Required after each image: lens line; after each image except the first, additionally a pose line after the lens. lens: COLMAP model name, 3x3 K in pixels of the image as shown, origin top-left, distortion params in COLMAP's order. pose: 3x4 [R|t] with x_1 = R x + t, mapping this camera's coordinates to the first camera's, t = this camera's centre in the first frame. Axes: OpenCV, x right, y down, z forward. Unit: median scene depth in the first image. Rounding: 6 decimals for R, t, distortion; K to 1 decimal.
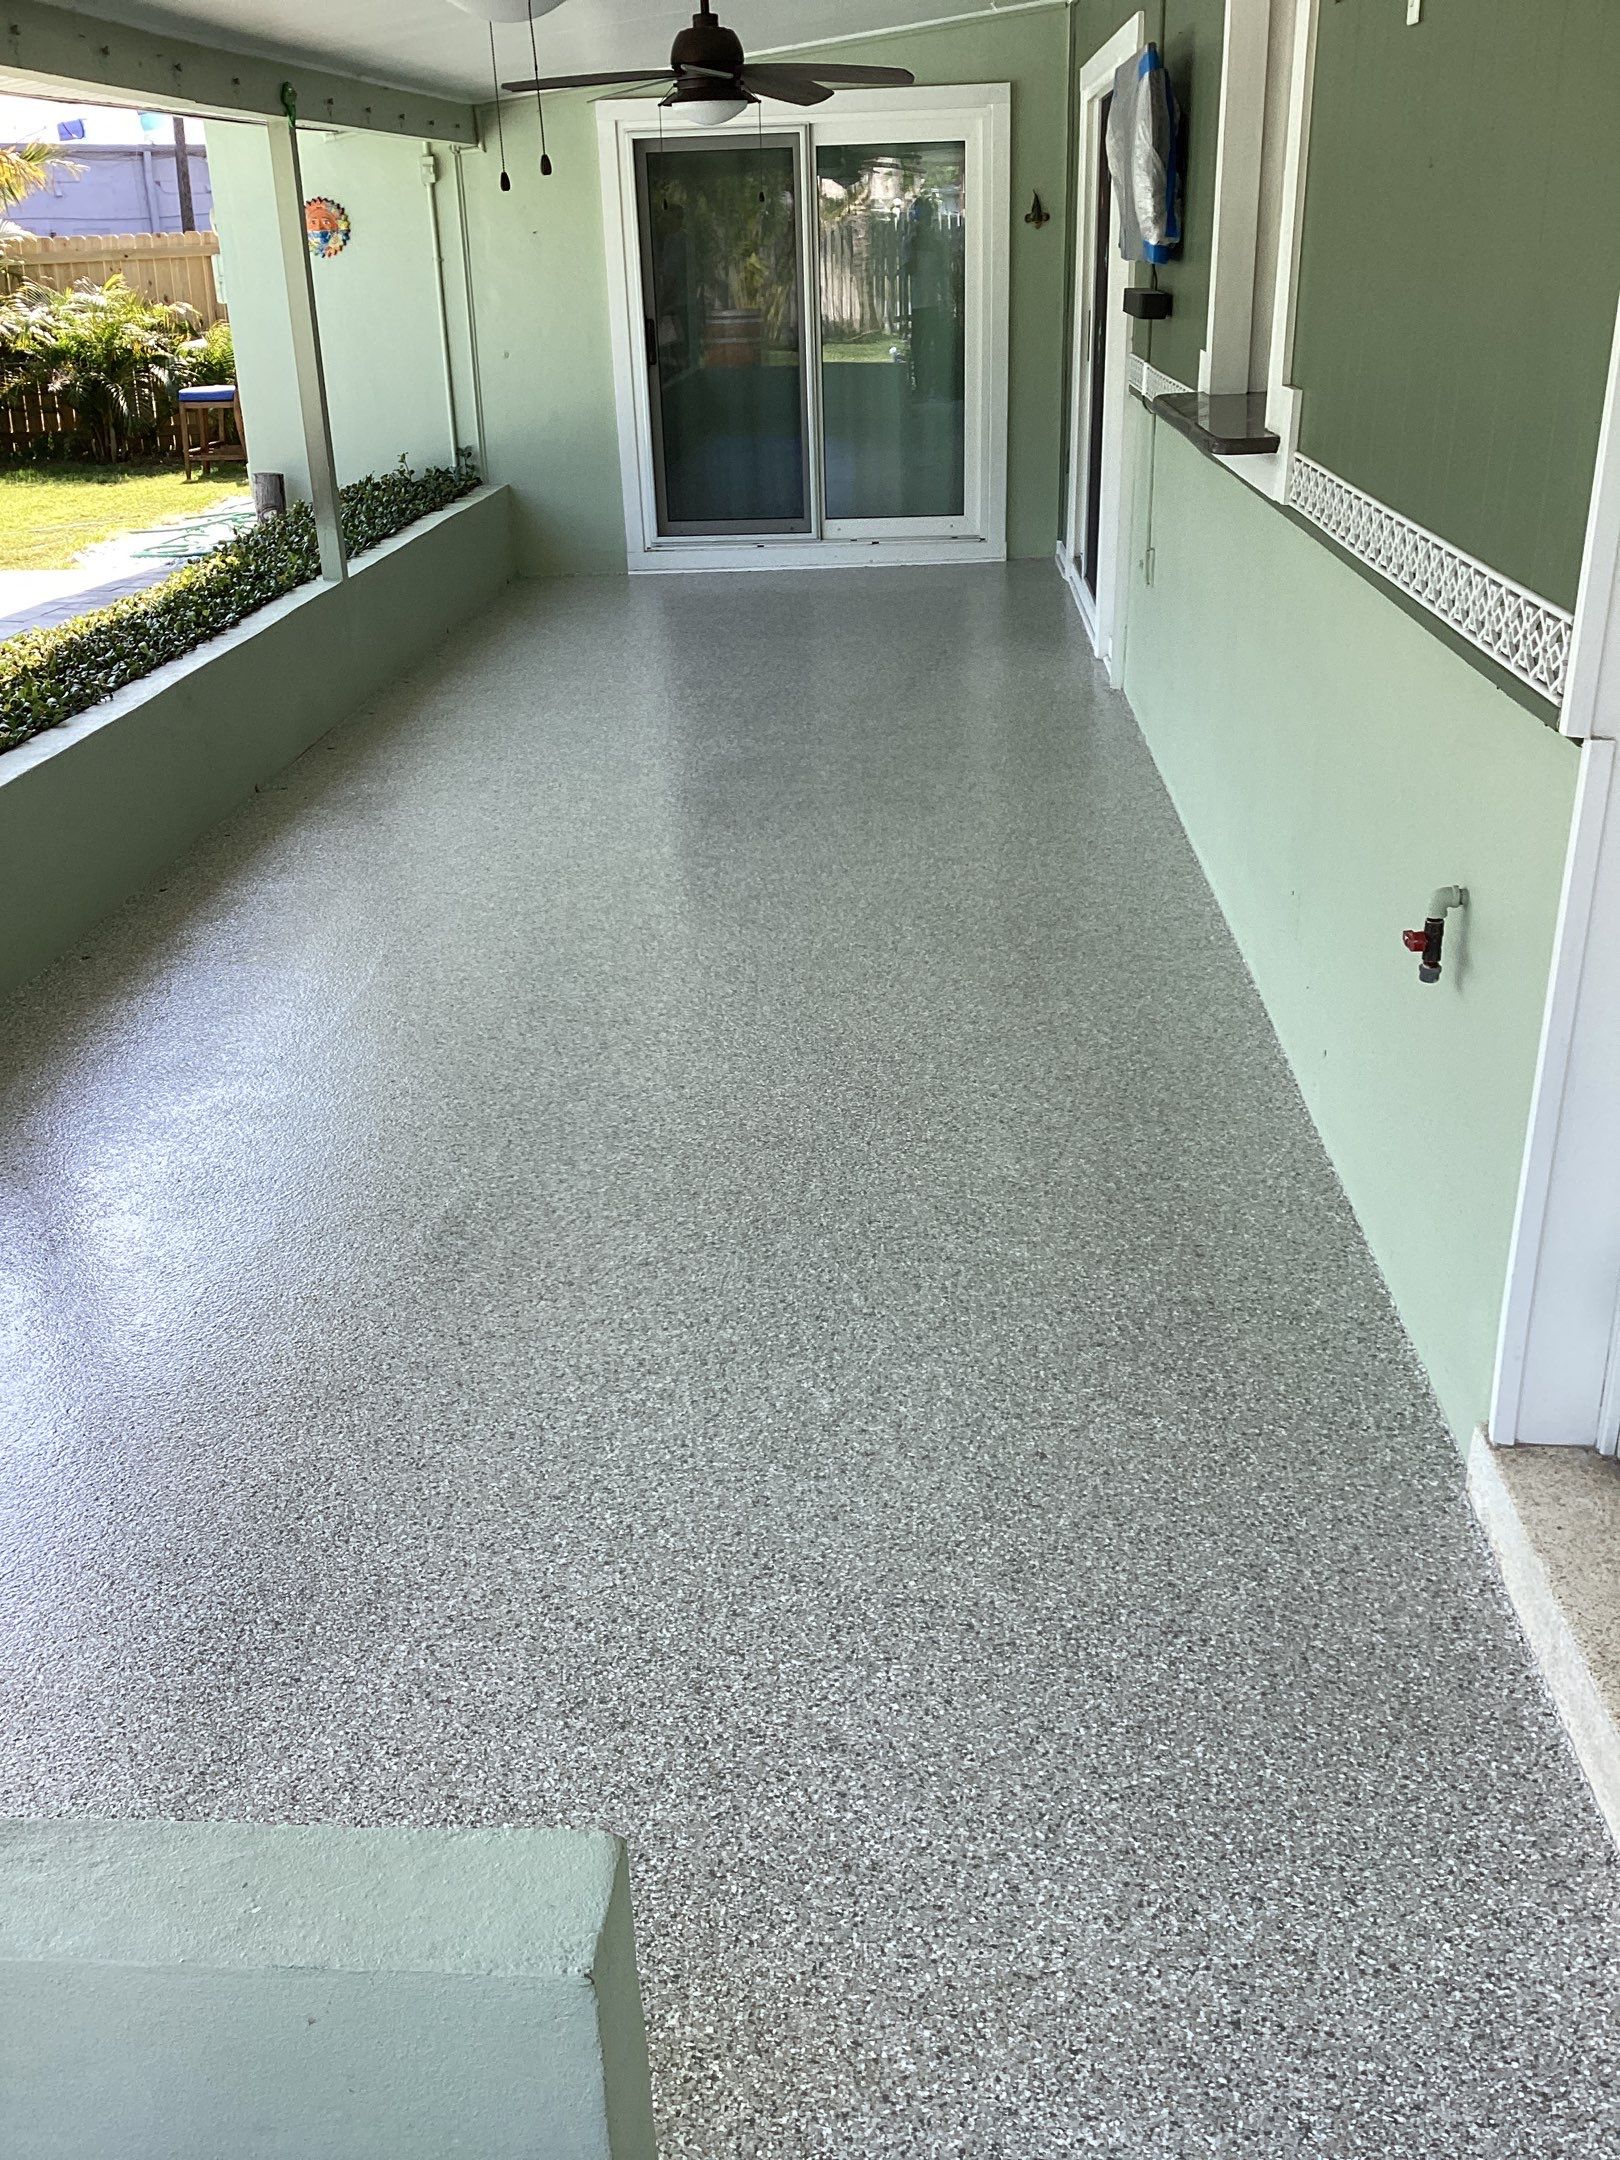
lens RADIAL K [[2024.7, 0, 810.0], [0, 2024.7, 1080.0], [0, 0, 1]] dist [0.113581, -0.252516]
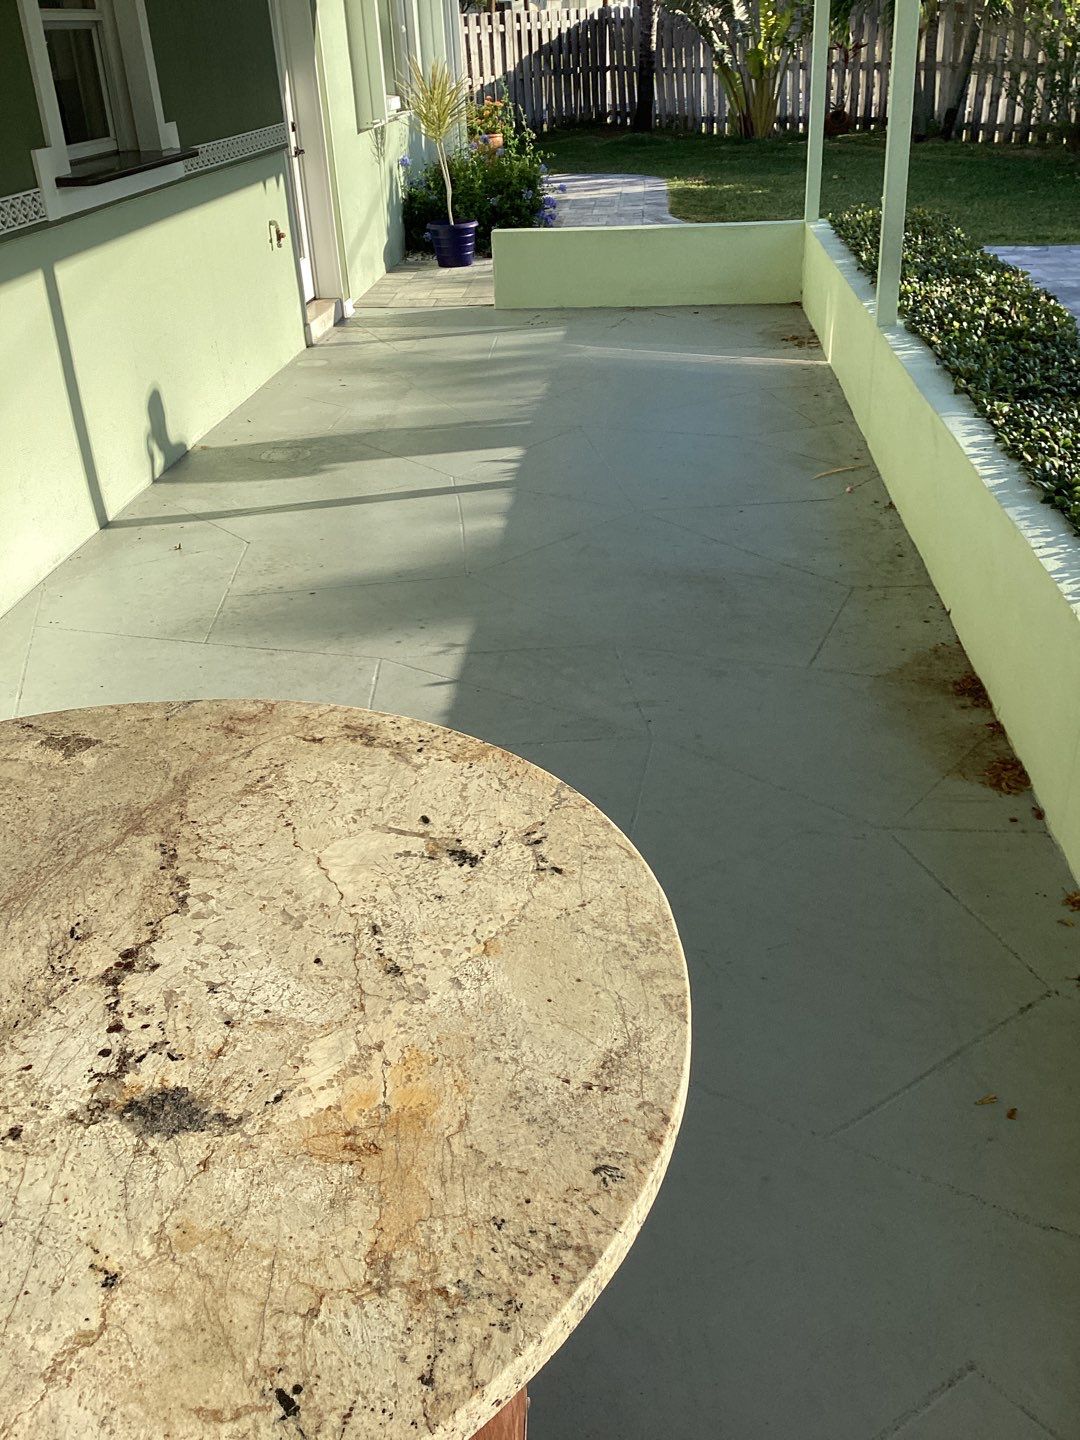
lens RADIAL K [[1349.8, 0, 540.0], [0, 1349.8, 720.0], [0, 0, 1]] dist [0.113581, -0.252516]
pose [[-0.996836, 0.050585, 0.061316, -0.205975], [0.079479, 0.646089, 0.759113, -0.987387], [-0.001216, 0.761584, -0.648065, 2.397380]]
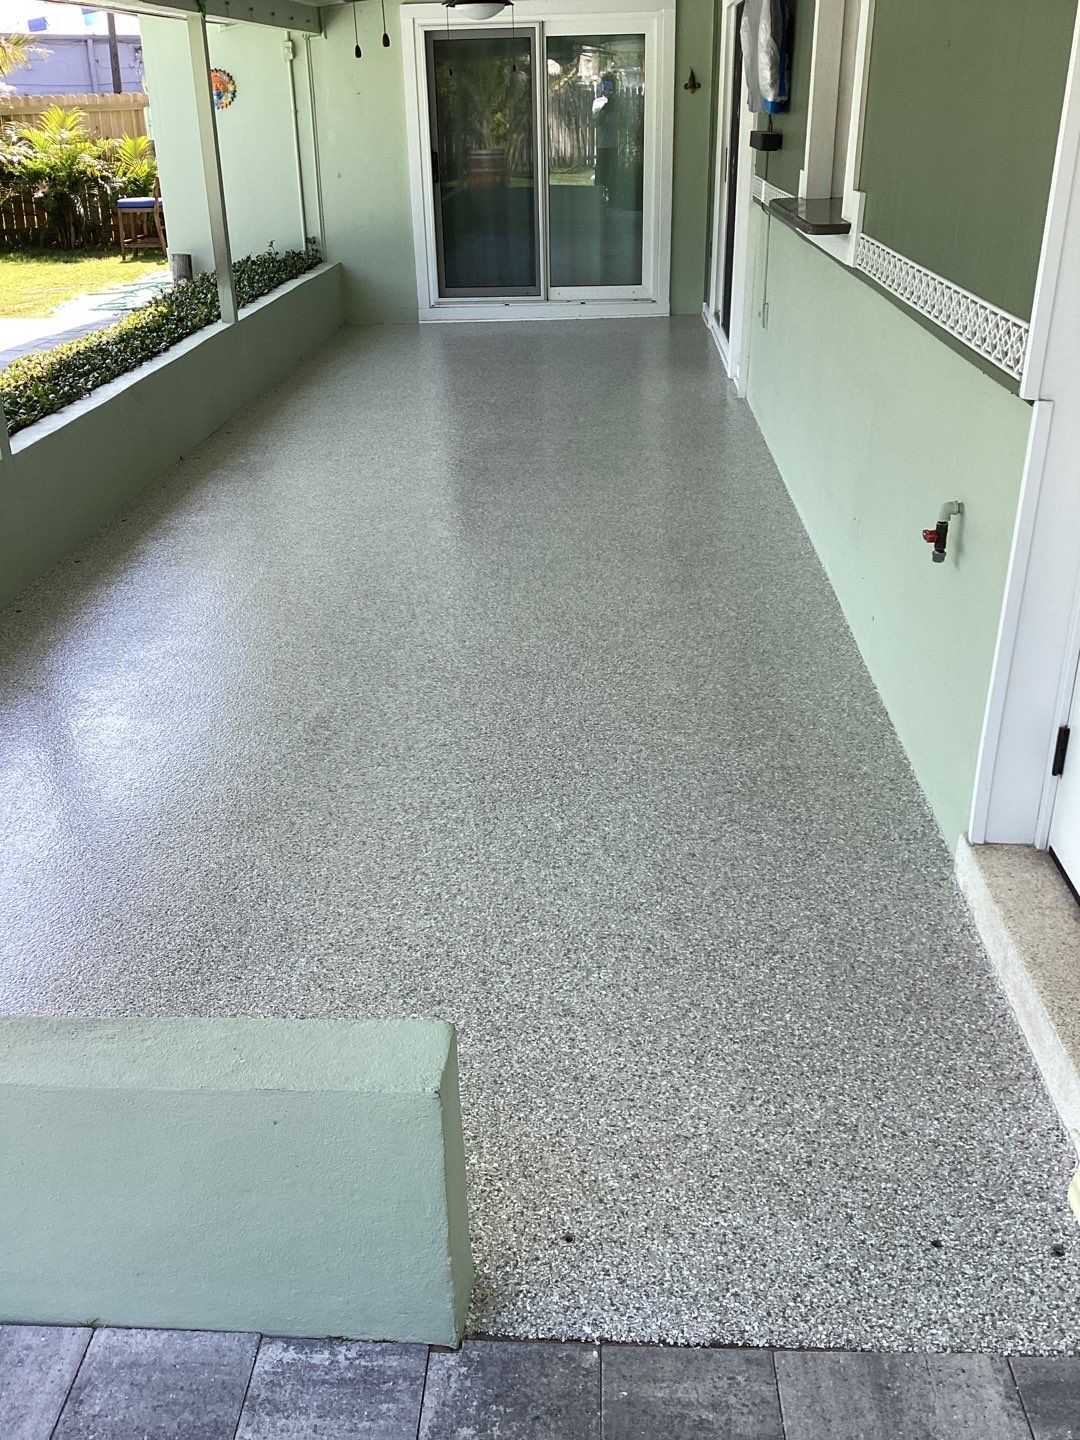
lens RADIAL K [[1365.7, 0, 529.7], [0, 1365.7, 732.1], [0, 0, 1]] dist [0.109133, -0.222277]
pose [[0.999971, 0.007346, 0.001973, -0.014612], [-0.007412, 0.999348, 0.035332, 0.038270], [-0.001712, -0.035346, 0.999374, -0.066715]]
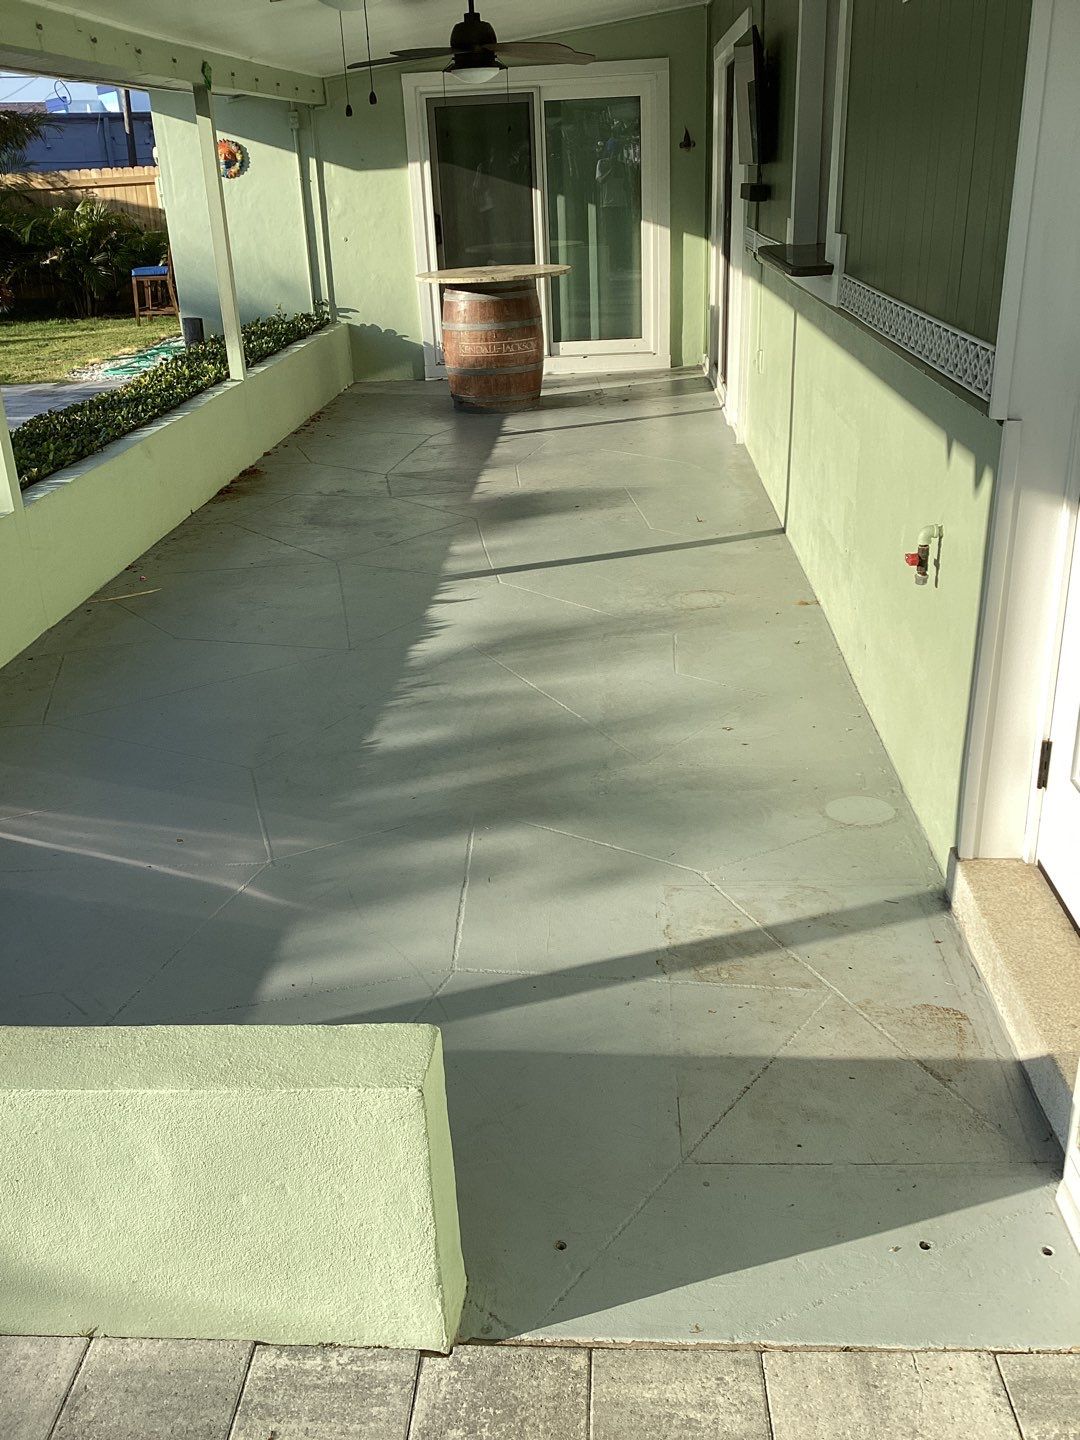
lens RADIAL K [[1365.7, 0, 529.7], [0, 1365.7, 732.1], [0, 0, 1]] dist [0.109133, -0.222277]
pose [[0.999854, -0.010518, -0.013486, 0.002466], [0.010414, 0.999915, -0.007804, 0.058361], [0.013567, 0.007663, 0.999879, -0.082480]]
